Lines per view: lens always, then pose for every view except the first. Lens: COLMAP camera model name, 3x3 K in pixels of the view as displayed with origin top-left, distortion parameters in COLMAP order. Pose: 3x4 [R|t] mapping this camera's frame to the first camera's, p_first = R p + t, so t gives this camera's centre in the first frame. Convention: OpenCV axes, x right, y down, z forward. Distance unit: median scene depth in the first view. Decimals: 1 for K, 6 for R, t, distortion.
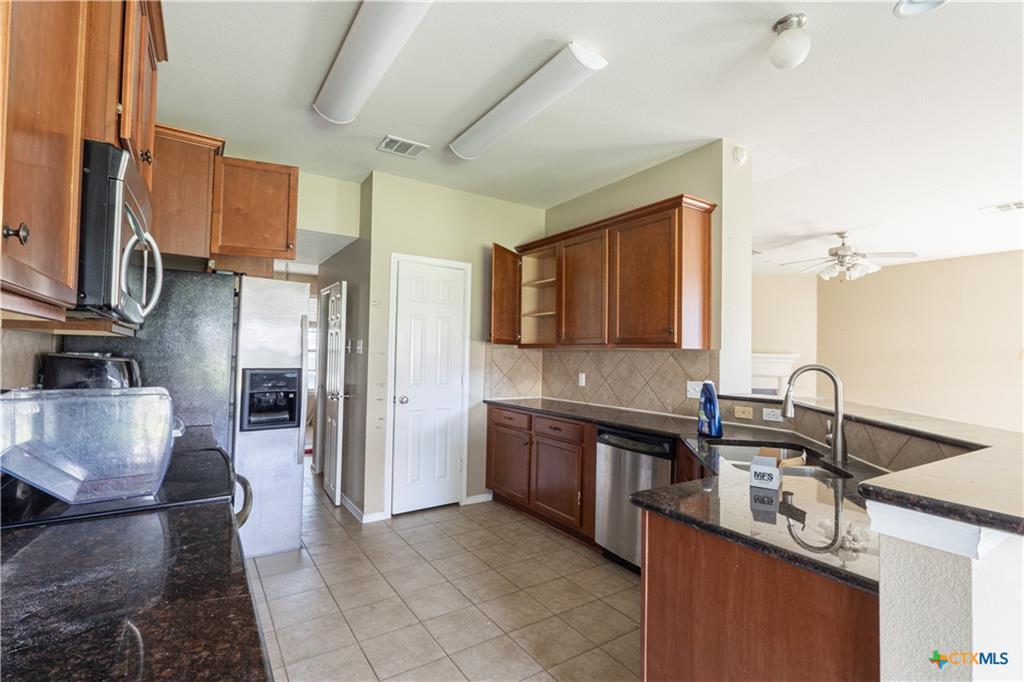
lens RADIAL K [[476.3, 0, 512.0], [0, 476.3, 341.0], [0, 0, 1]] dist [0.007979, 0.000024]
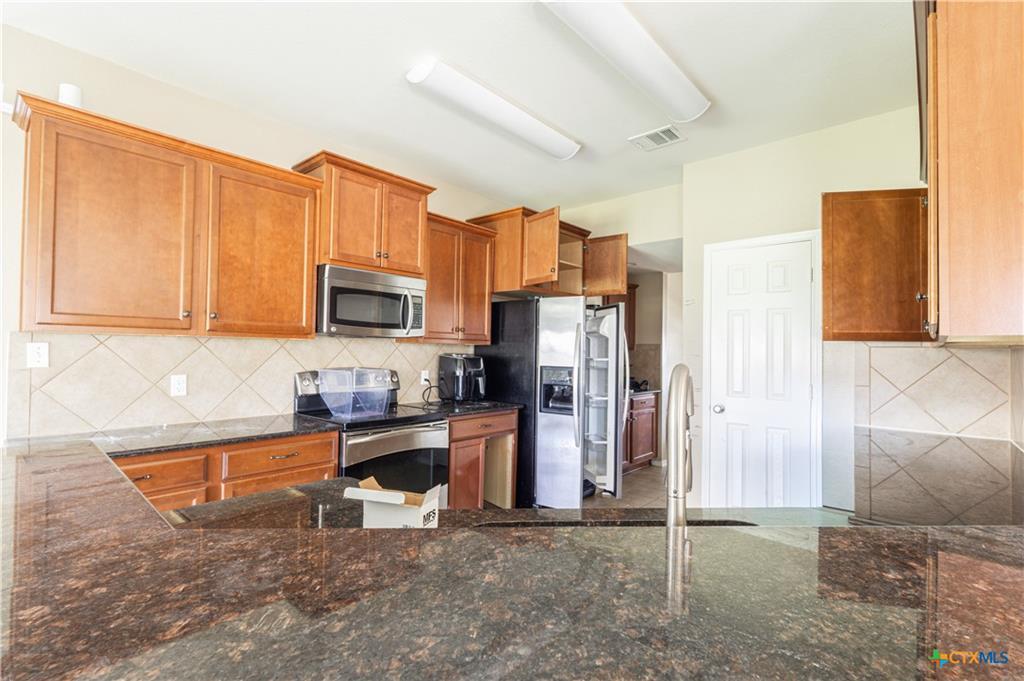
lens RADIAL K [[476.3, 0, 512.0], [0, 476.3, 340.5], [0, 0, 1]] dist [0.007979, 0.000024]
pose [[0.257144, -0.033226, -0.965802, 0.521957], [0.016569, 0.999413, -0.029970, 0.017229], [0.966231, -0.008295, 0.257544, 0.411300]]
